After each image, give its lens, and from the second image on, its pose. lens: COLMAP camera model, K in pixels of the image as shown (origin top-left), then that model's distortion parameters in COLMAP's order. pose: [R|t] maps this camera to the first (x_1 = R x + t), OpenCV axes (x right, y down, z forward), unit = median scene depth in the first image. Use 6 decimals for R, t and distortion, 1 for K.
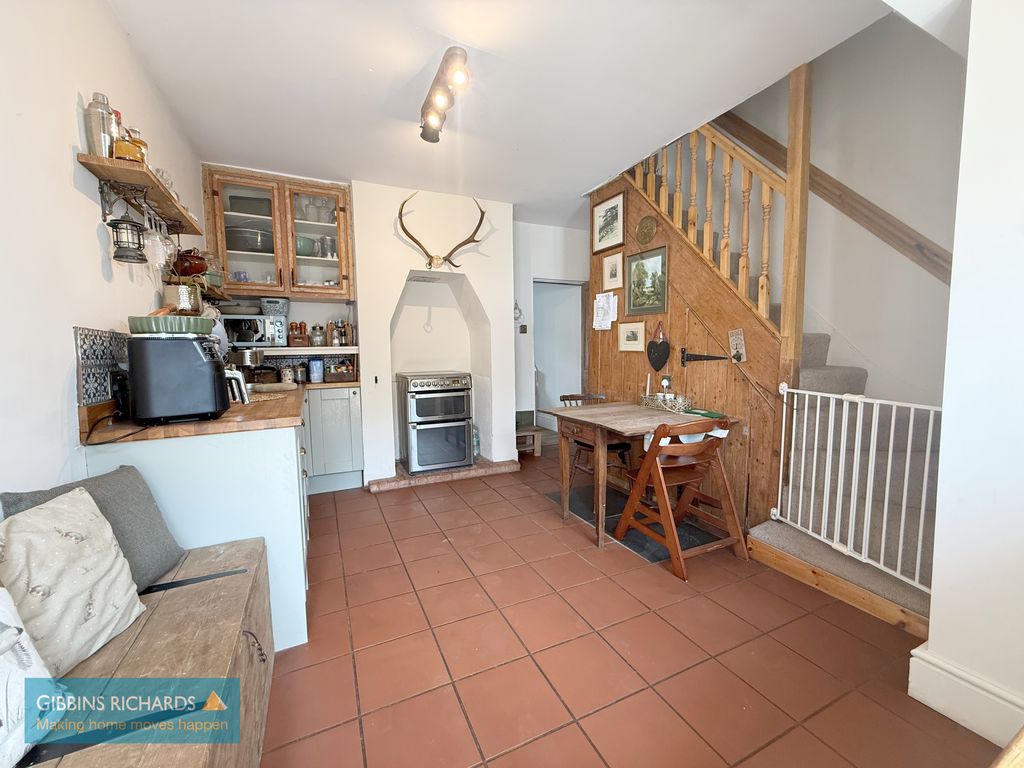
lens RADIAL K [[405.3, 0, 510.8], [0, 405.3, 384.4], [0, 0, 1]] dist [-0.006685, 0.000766]
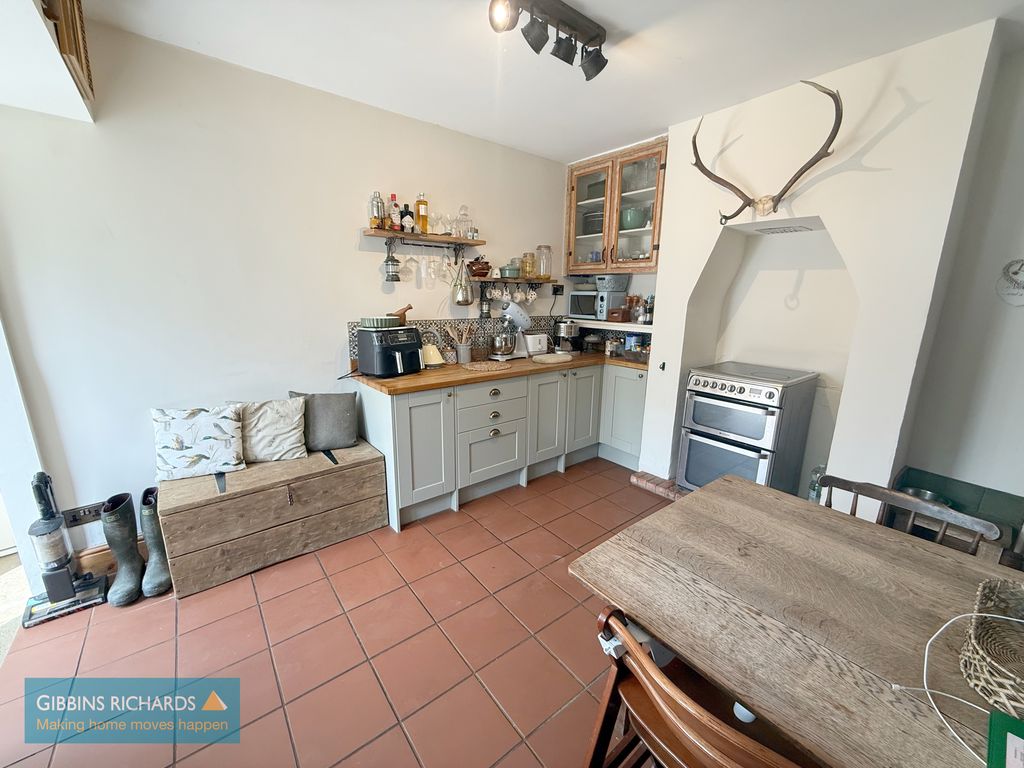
lens RADIAL K [[405.3, 0, 512.5], [0, 405.3, 386.5], [0, 0, 1]] dist [-0.006685, 0.000766]
pose [[0.224364, 0.238431, -0.944887, 0.442216], [-0.094094, 0.970377, 0.222520, -0.137302], [0.969952, 0.038983, 0.240153, 0.497146]]
